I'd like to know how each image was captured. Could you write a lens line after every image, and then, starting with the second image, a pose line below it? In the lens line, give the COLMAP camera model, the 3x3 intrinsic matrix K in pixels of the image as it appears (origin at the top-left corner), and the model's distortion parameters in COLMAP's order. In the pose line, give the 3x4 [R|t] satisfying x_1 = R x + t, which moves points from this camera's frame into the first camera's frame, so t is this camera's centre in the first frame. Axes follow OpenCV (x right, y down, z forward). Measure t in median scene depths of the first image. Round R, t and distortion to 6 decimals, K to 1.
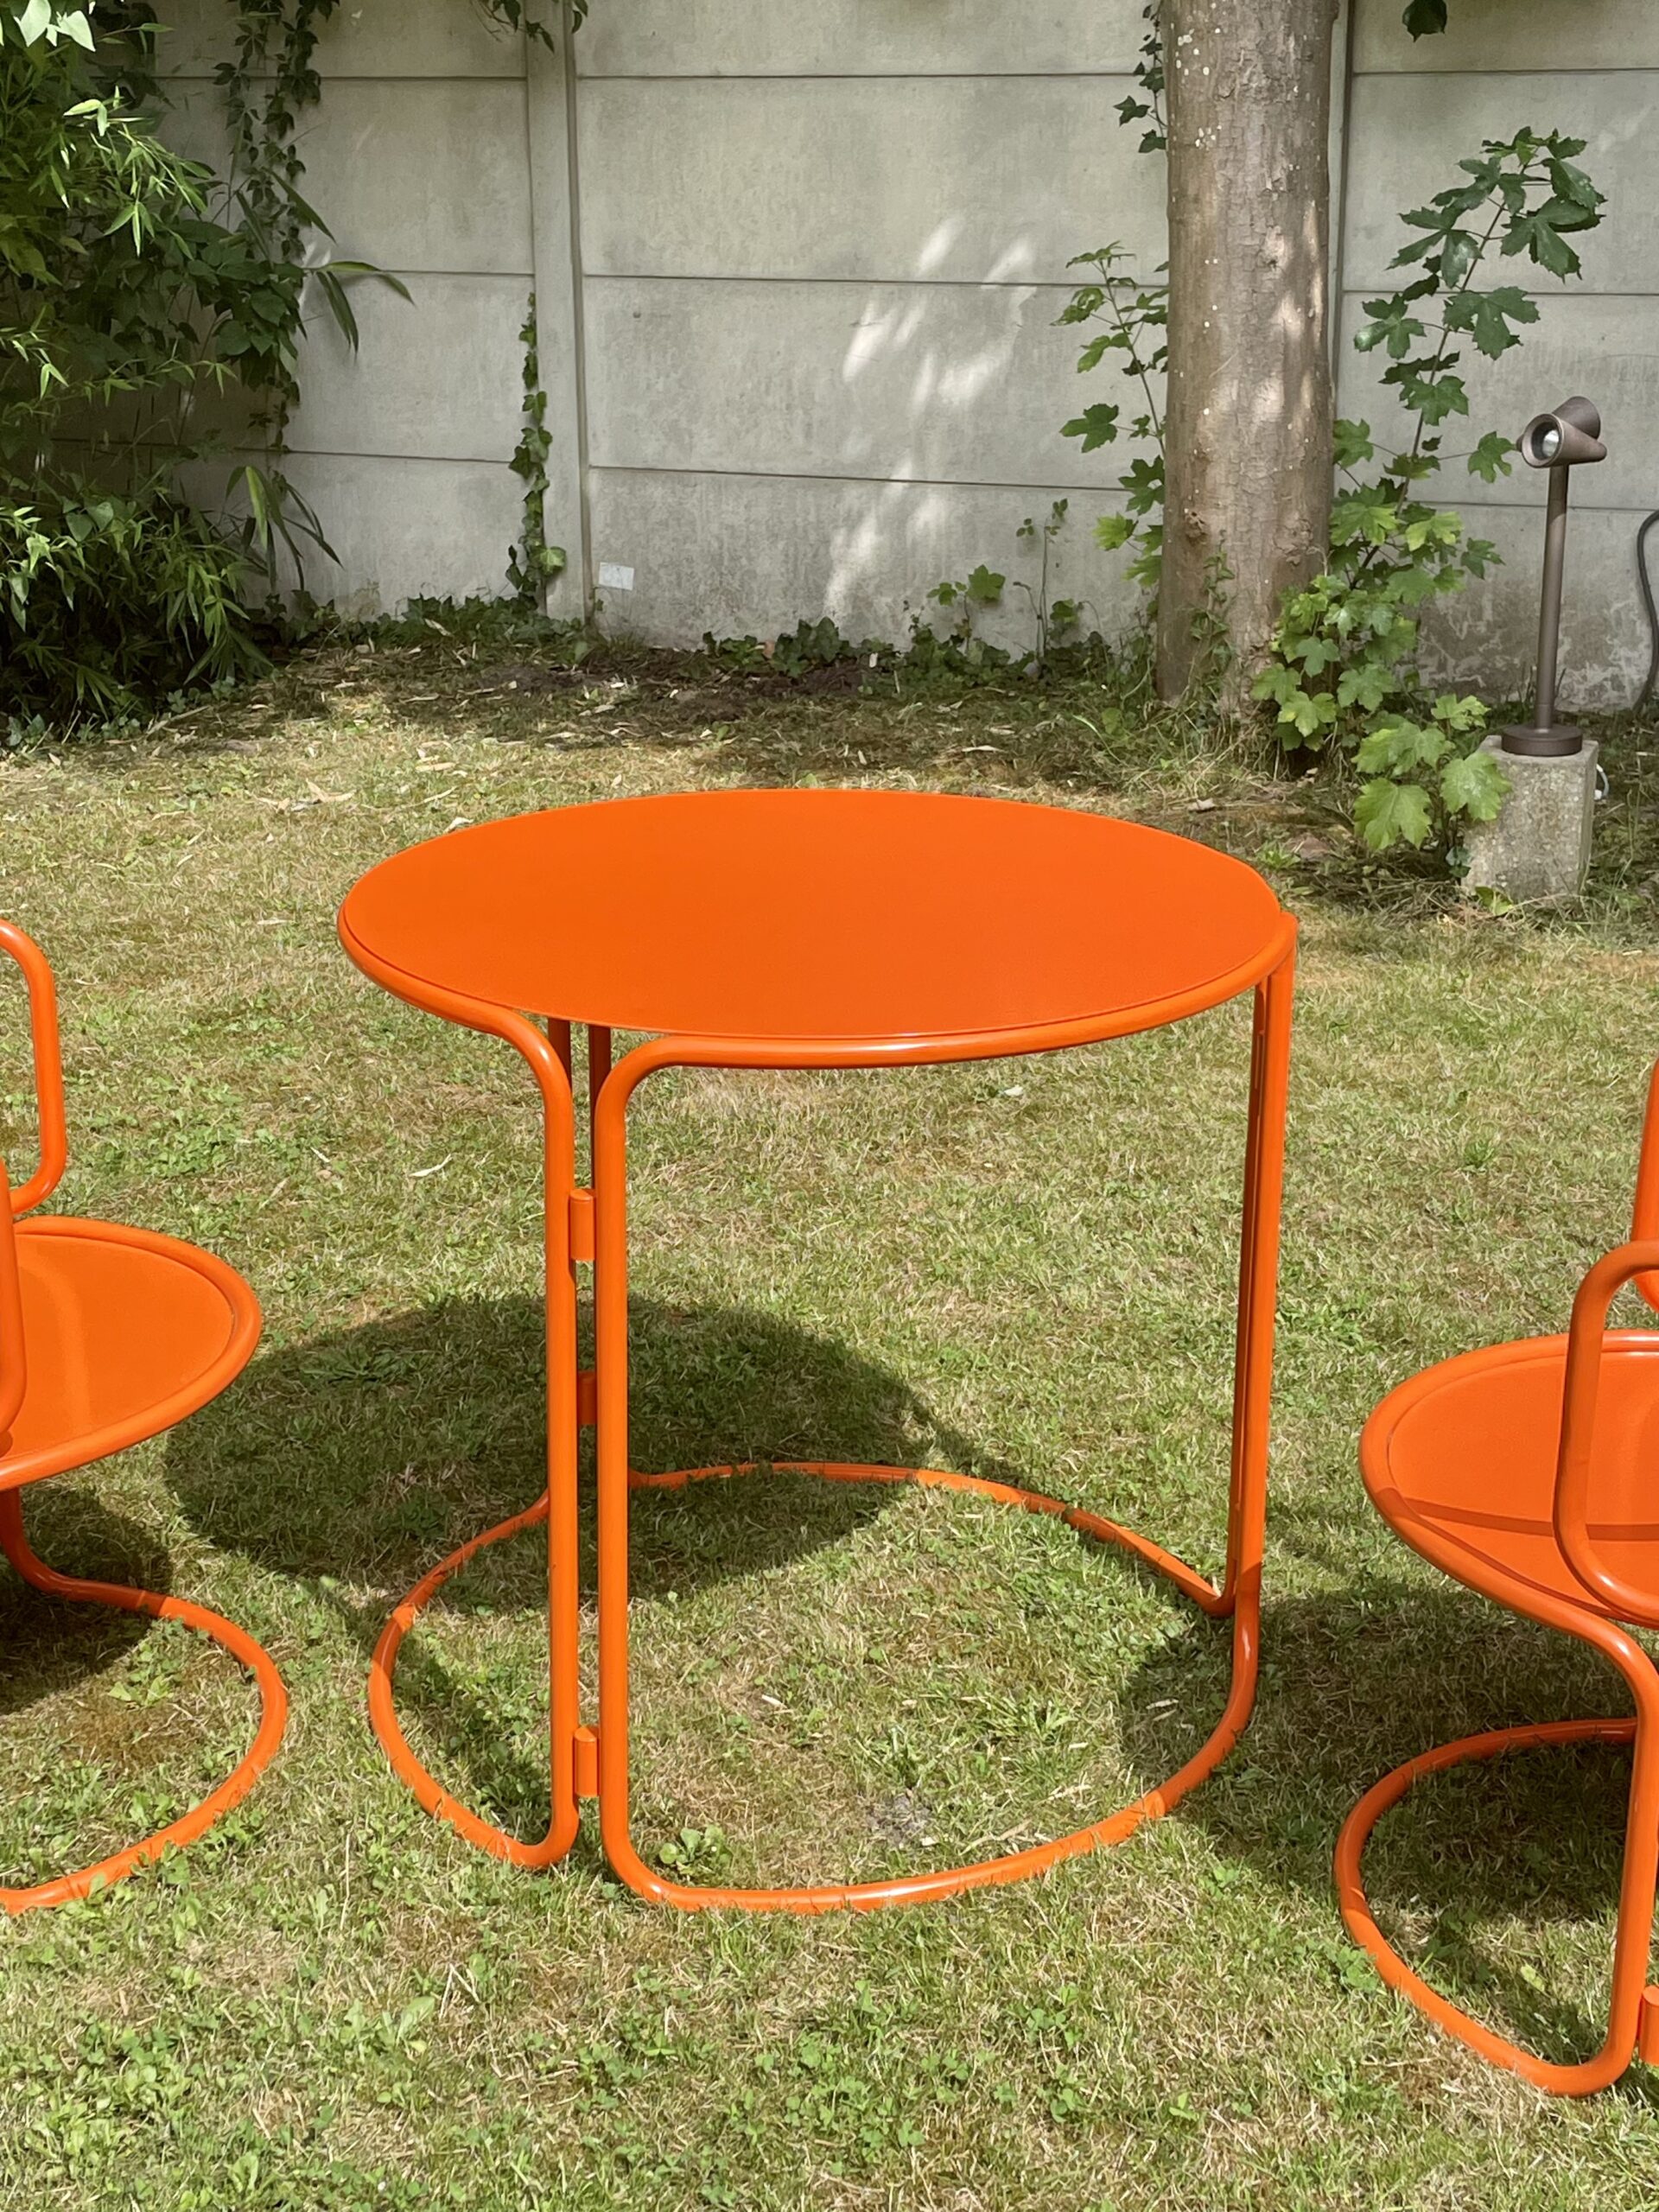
lens RADIAL K [[3009.7, 0, 864.5], [0, 3009.7, 1097.5], [0, 0, 1]] dist [0.146601, -0.369556]
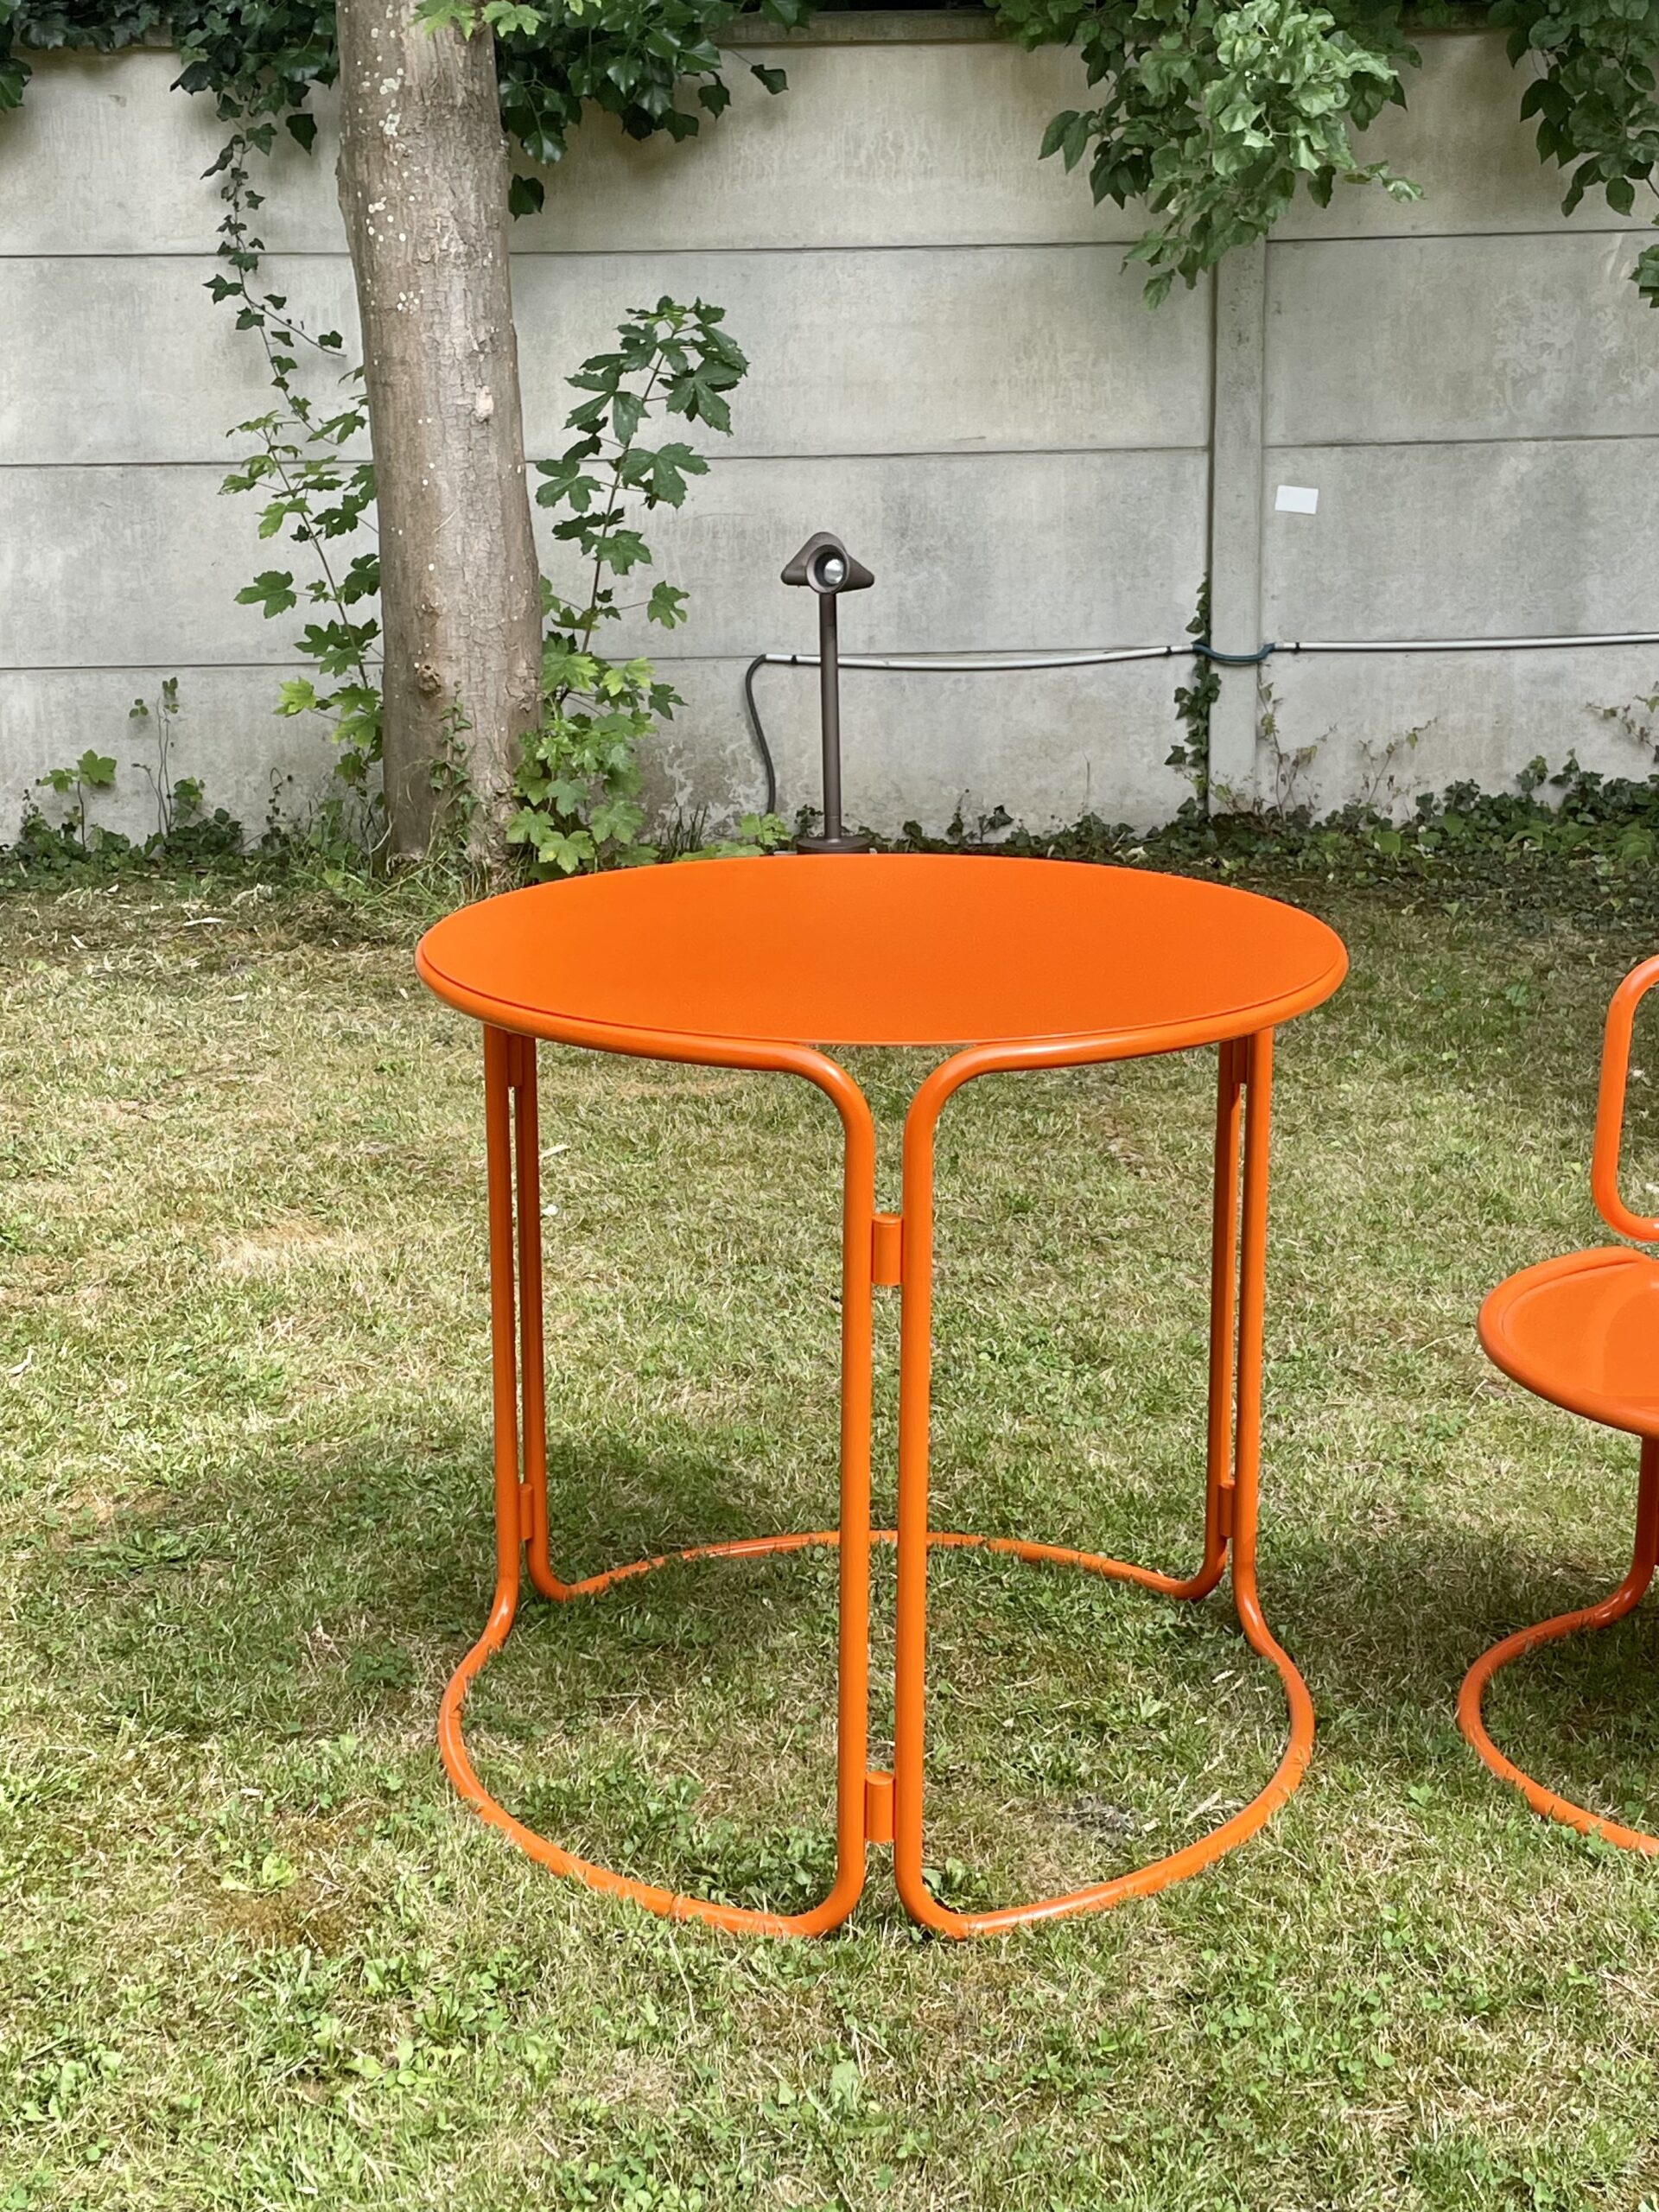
lens RADIAL K [[3009.7, 0, 864.5], [0, 3009.7, 1097.5], [0, 0, 1]] dist [0.146601, -0.369556]
pose [[0.906717, -0.114818, 0.405809, -0.174653], [0.143603, 0.988782, -0.041098, 0.011340], [-0.396538, 0.095539, 0.913033, 0.030623]]
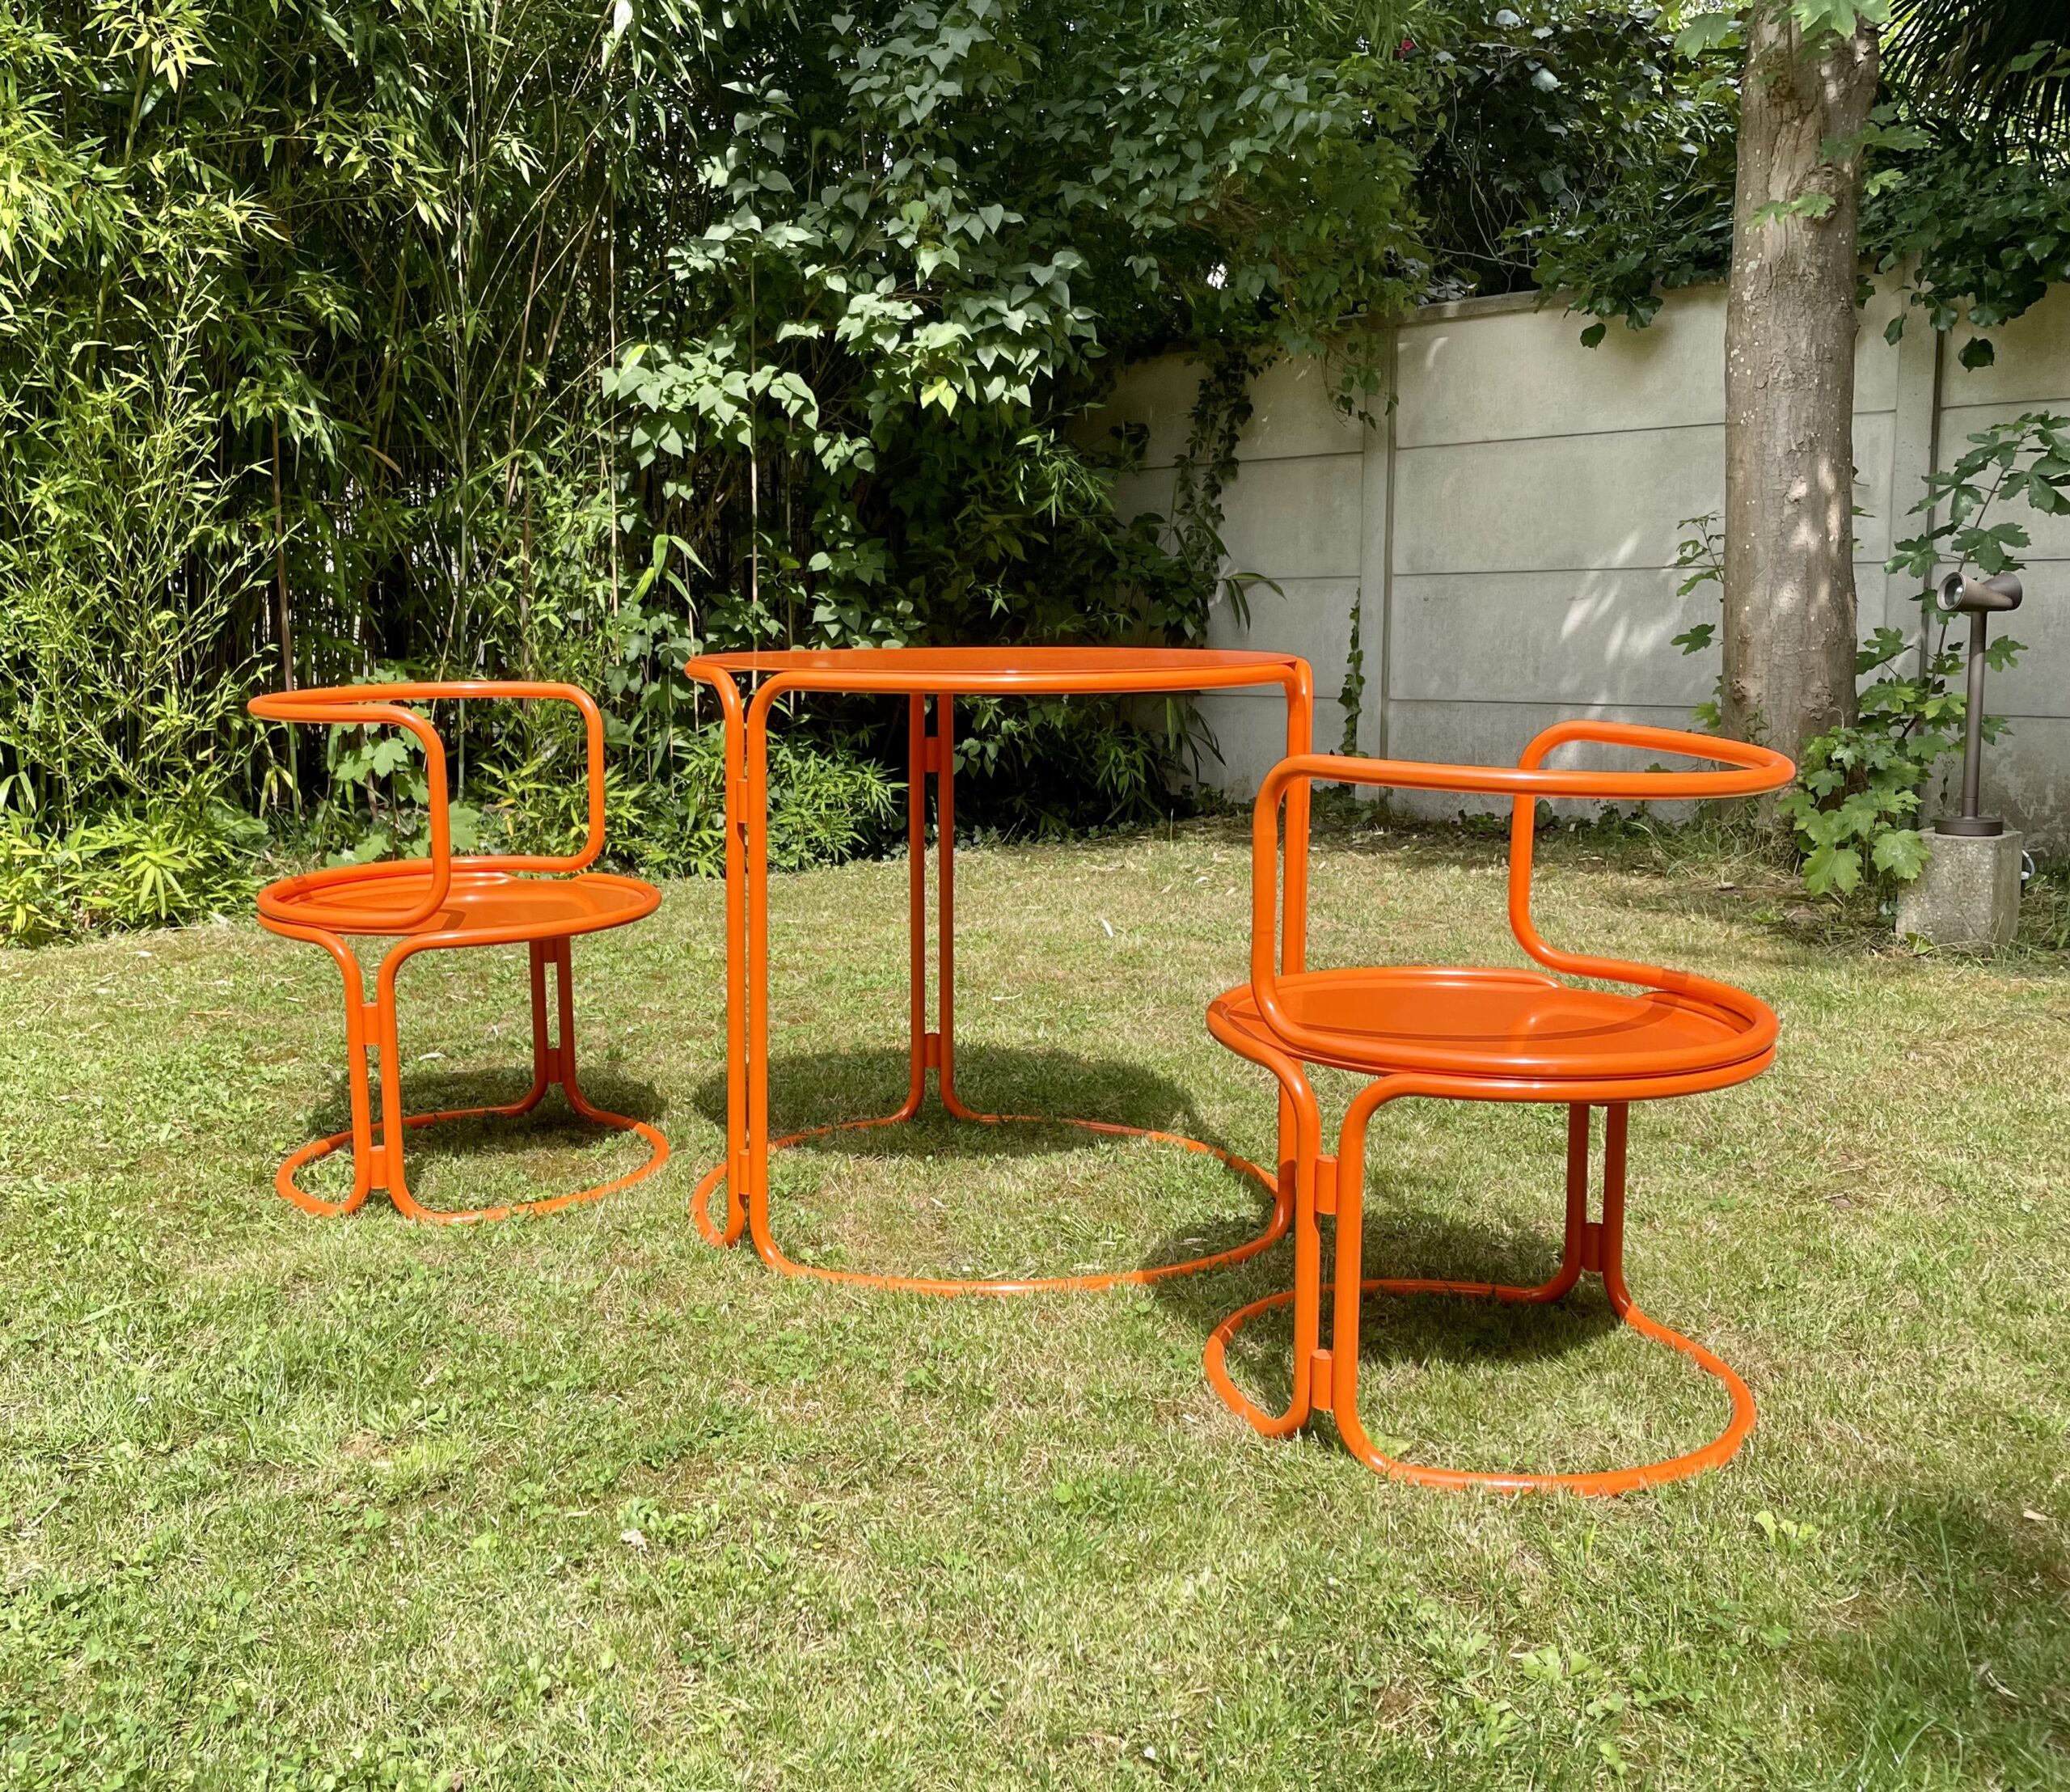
lens RADIAL K [[2024.7, 0, 857.1], [0, 2024.7, 944.0], [0, 0, 1]] dist [0.004659, -0.046354]
pose [[0.895651, 0.059530, -0.440756, 0.153080], [-0.126373, 0.984219, -0.123869, 0.084483], [0.426427, 0.166643, 0.889039, 0.028112]]
